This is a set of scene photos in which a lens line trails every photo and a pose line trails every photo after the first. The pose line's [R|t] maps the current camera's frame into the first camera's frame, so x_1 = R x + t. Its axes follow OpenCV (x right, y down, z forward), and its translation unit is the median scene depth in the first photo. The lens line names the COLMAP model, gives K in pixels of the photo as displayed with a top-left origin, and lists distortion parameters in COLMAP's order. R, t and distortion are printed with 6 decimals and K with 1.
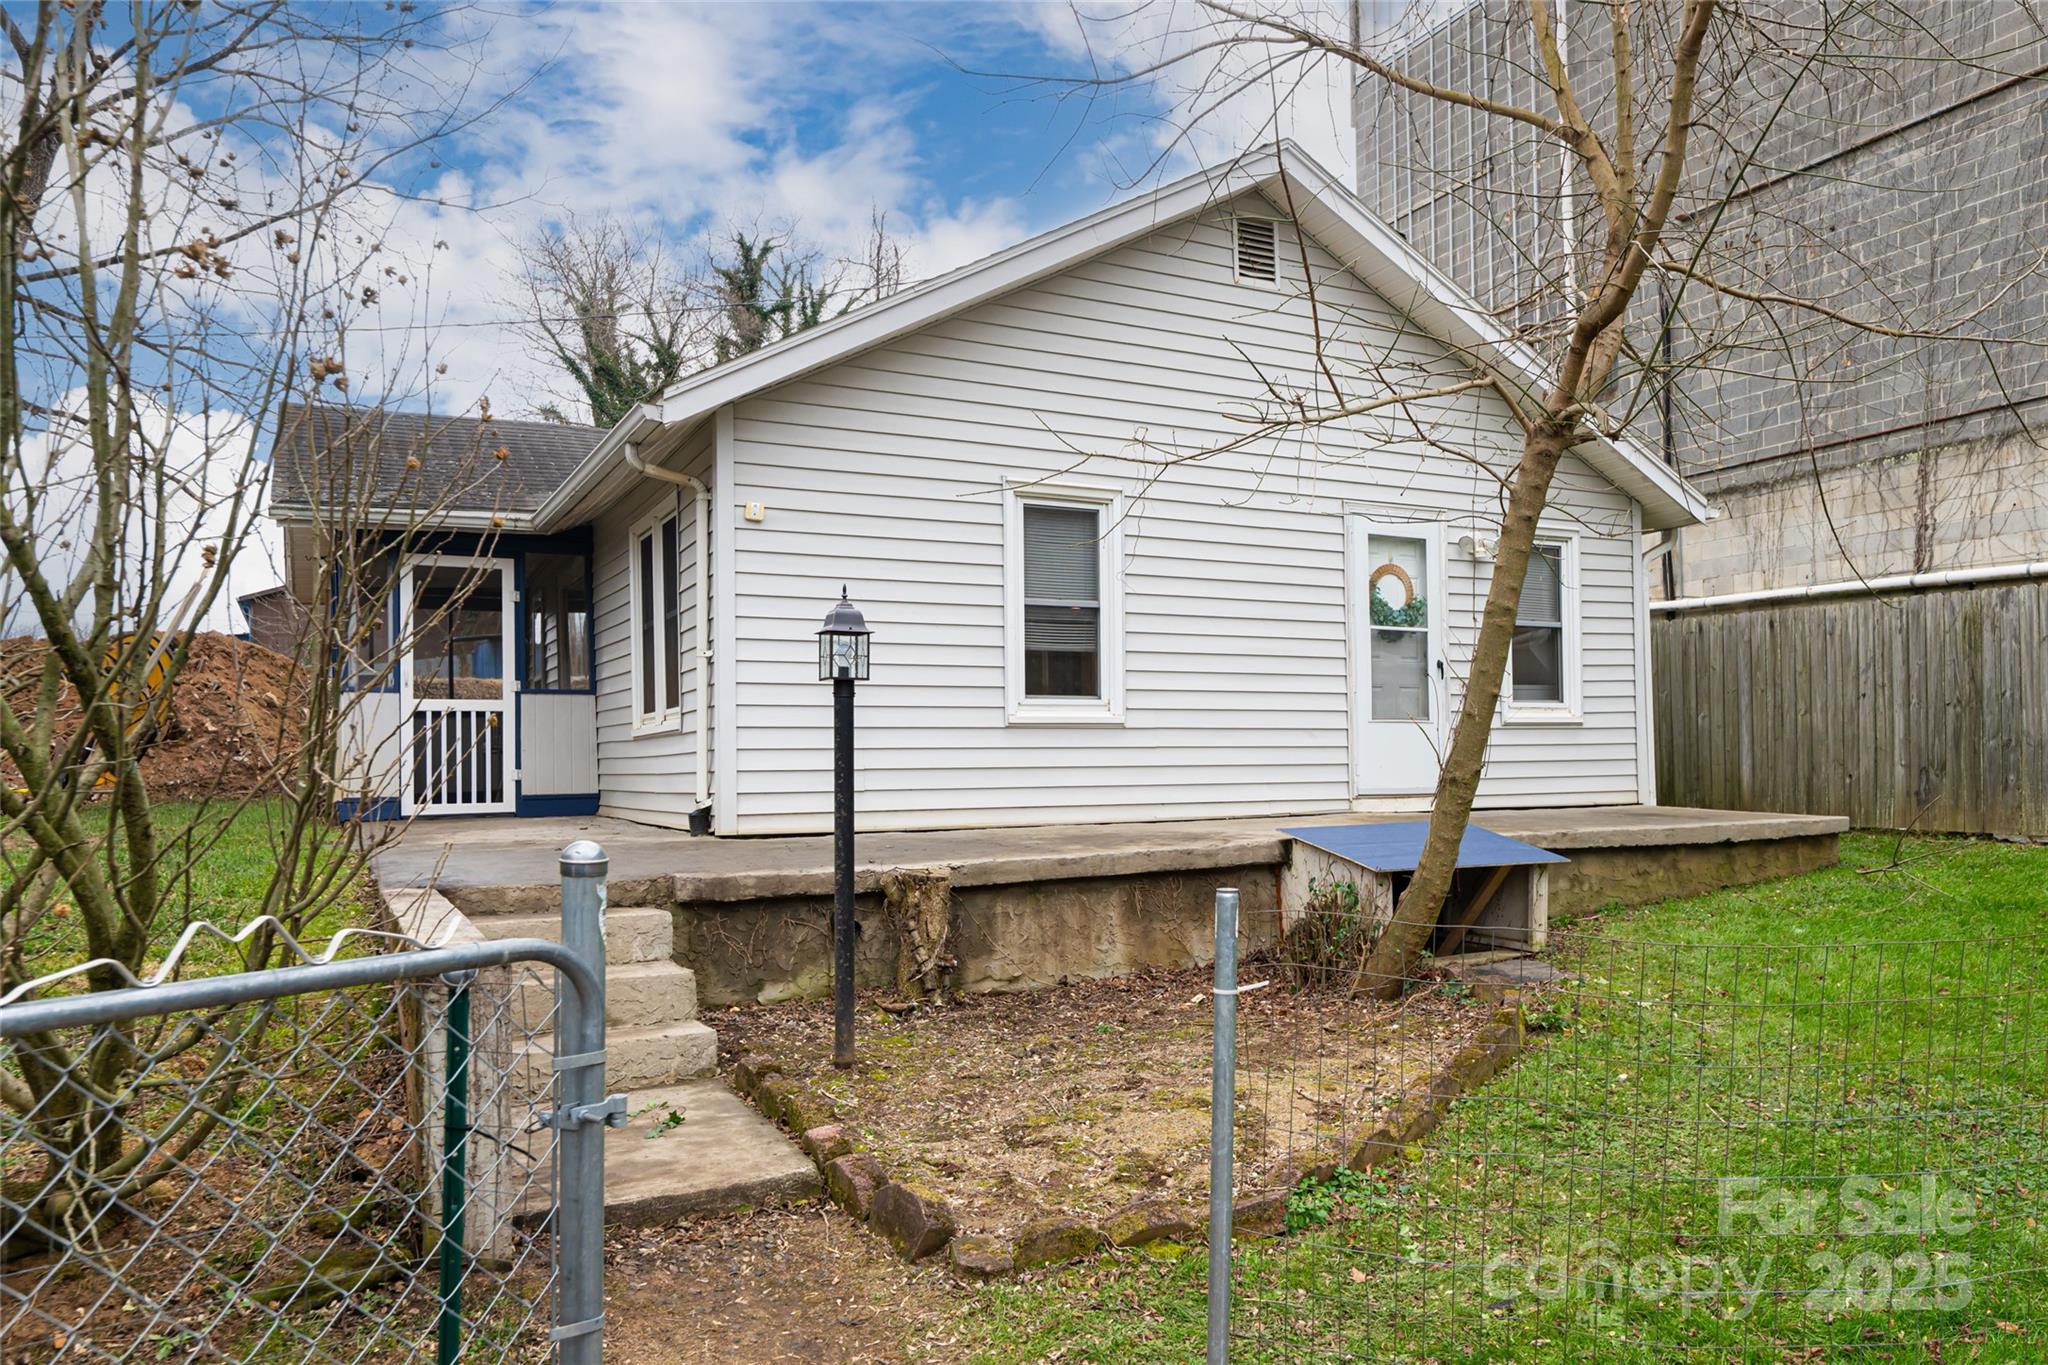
lens RADIAL K [[1501.7, 0, 1175.3], [0, 1501.7, 763.8], [0, 0, 1]] dist [0.000617, -0.003370]
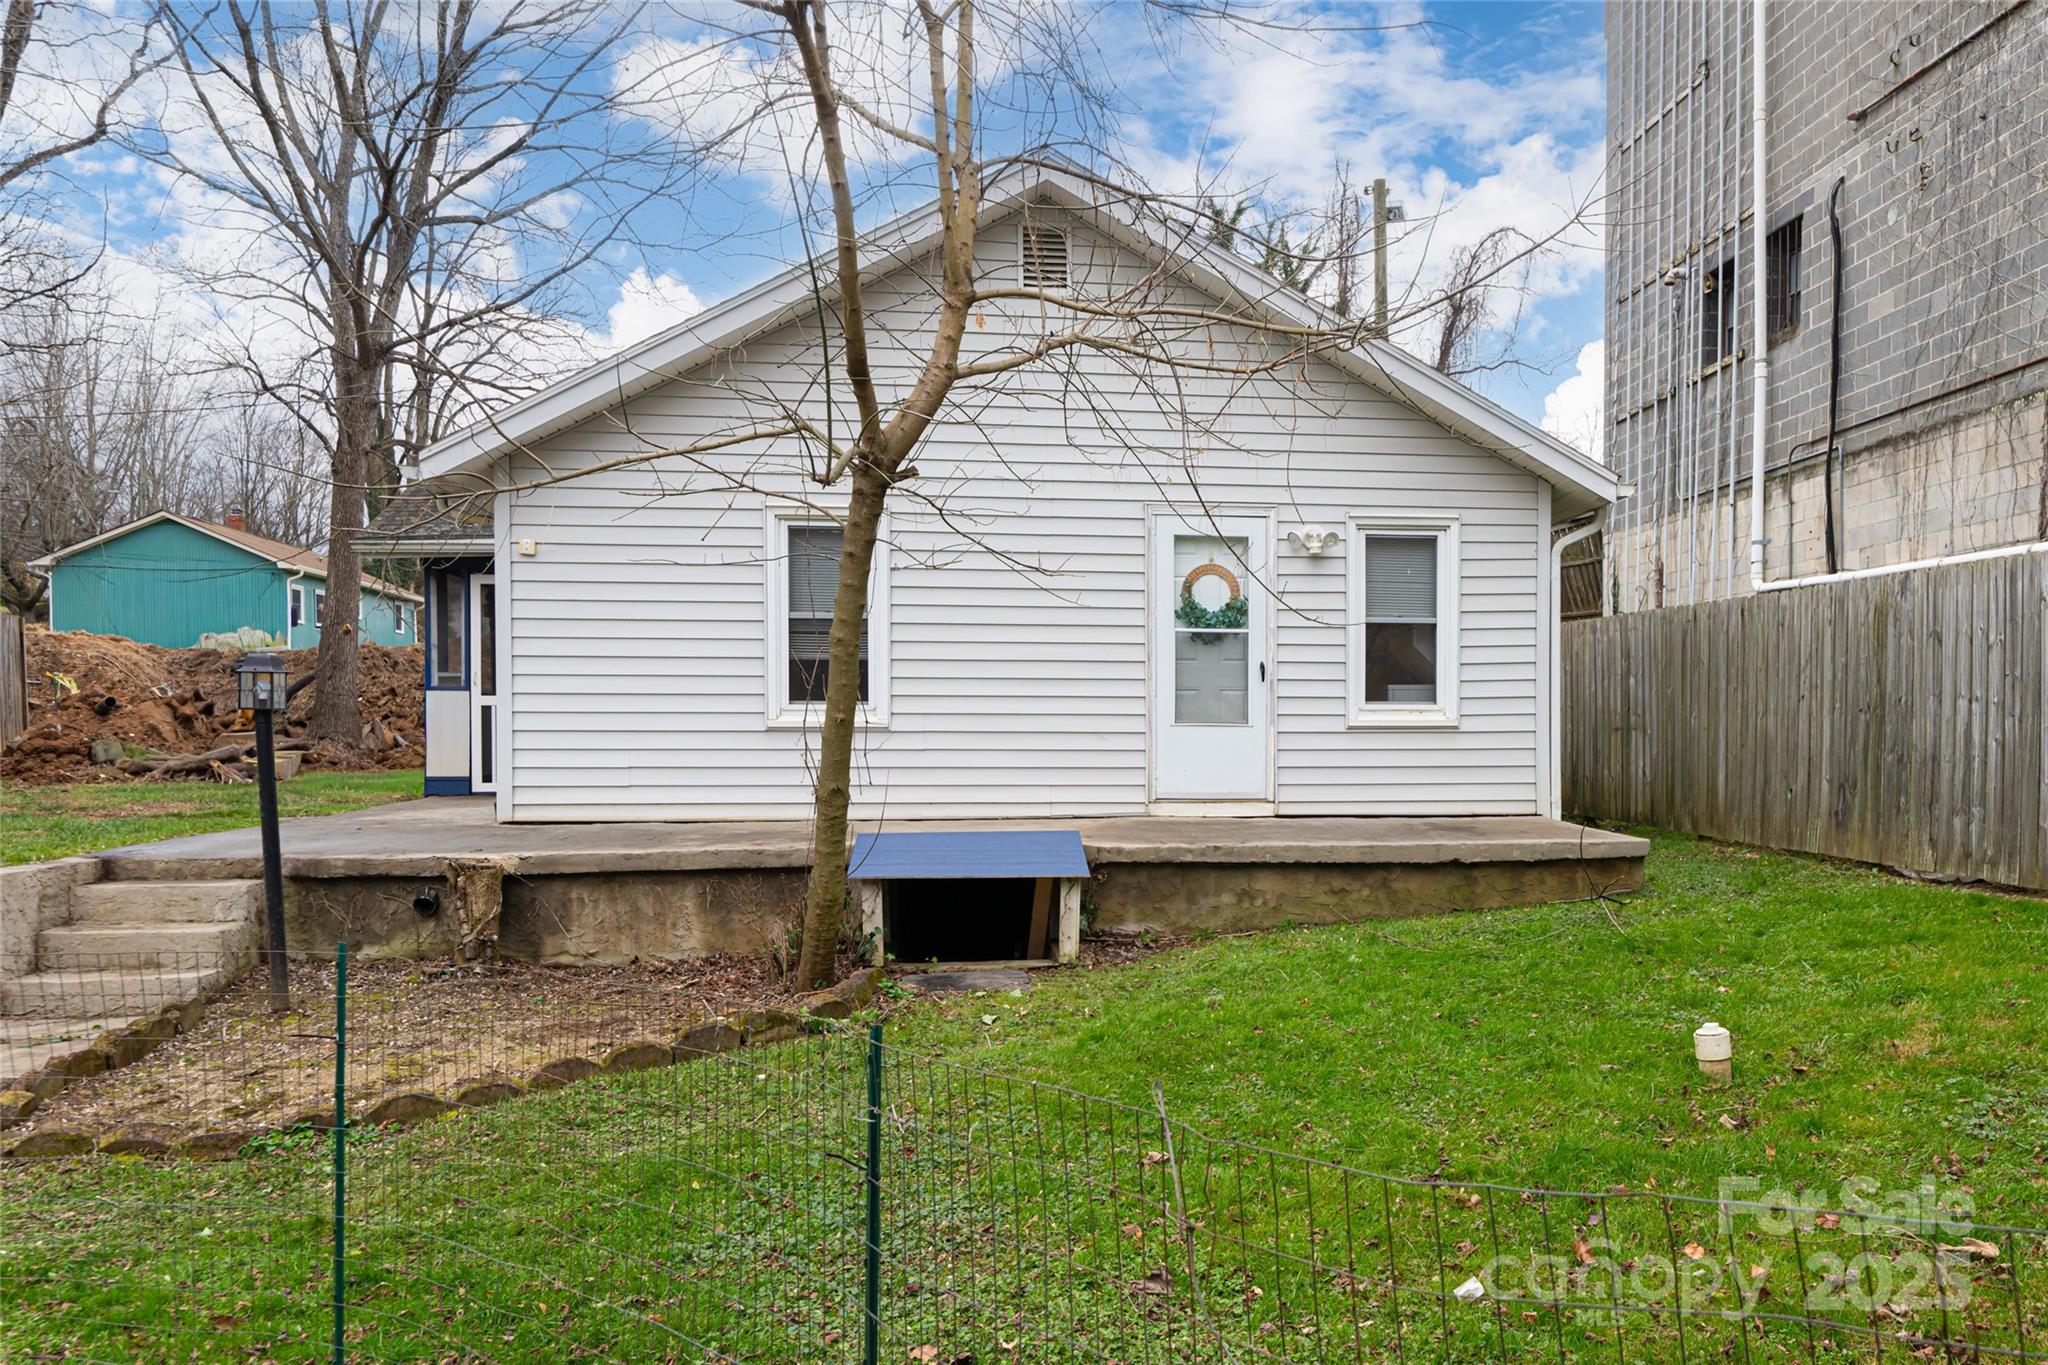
lens RADIAL K [[1598.3, 0, 1192.1], [0, 1598.3, 809.4], [0, 0, 1]] dist [0.000276, 0.000504]
pose [[0.927036, 0.031260, -0.373666, 0.596442], [-0.012978, 0.998597, 0.051341, -0.029841], [0.374746, -0.042745, 0.926141, 0.024614]]
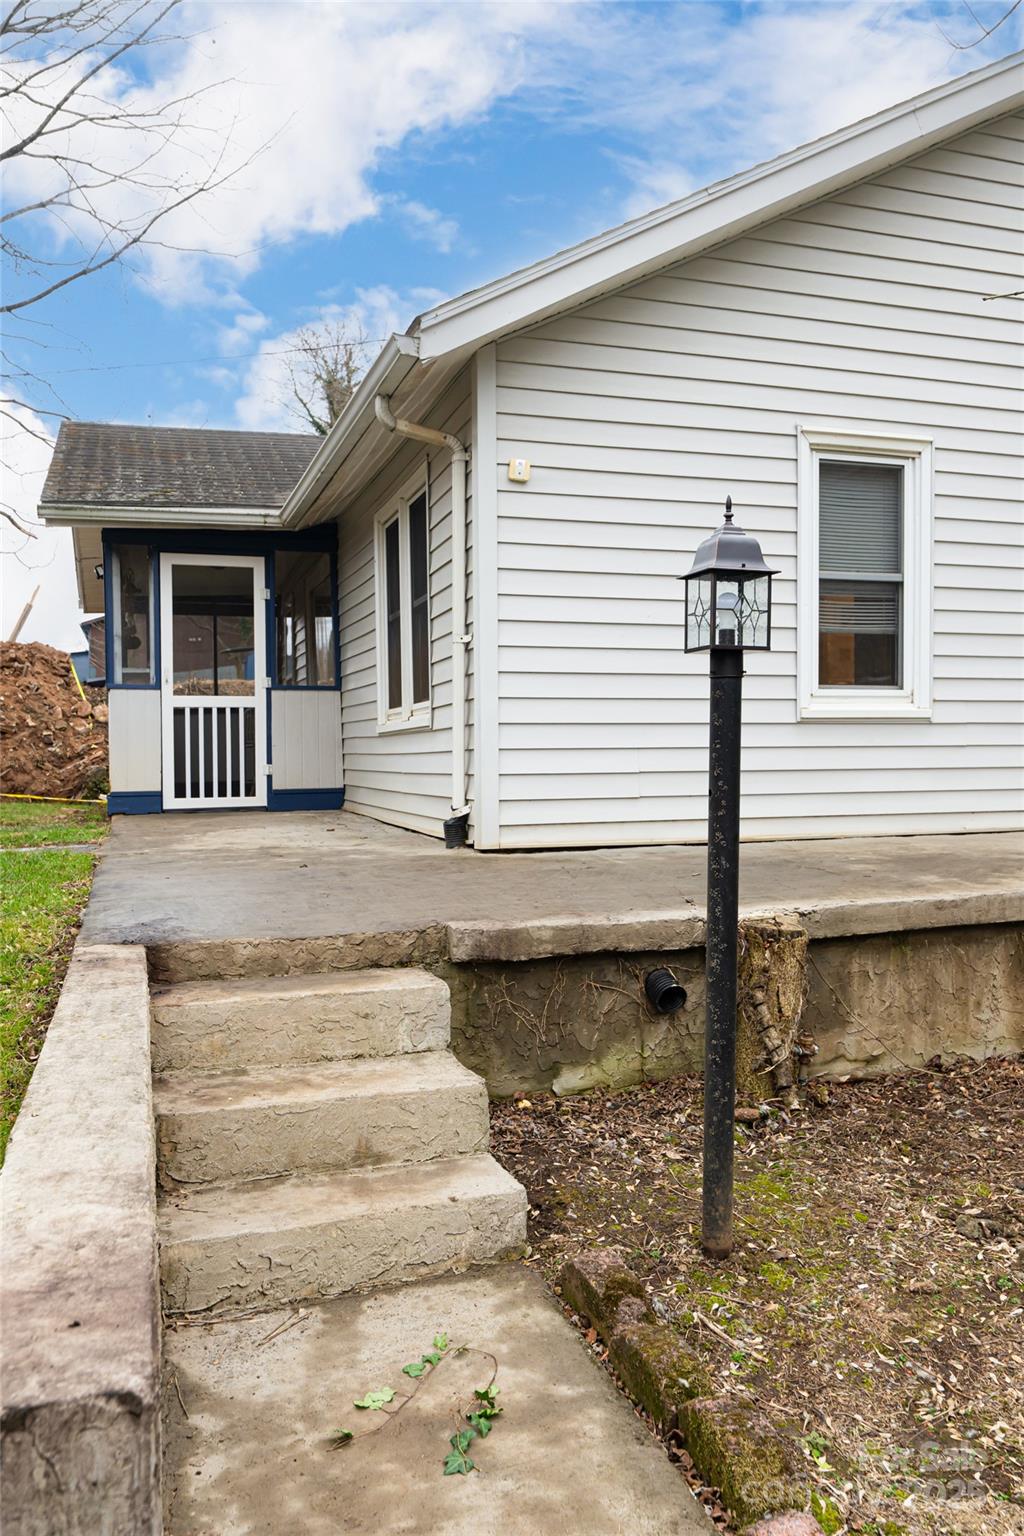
lens RADIAL K [[1198.7, 0, 535.6], [0, 1198.7, 790.8], [0, 0, 1]] dist [0.000276, 0.000504]
pose [[0.979220, 0.009772, -0.202566, -0.115851], [-0.002762, 0.999388, 0.034860, -0.008706], [0.202783, -0.033576, 0.978648, 0.290432]]
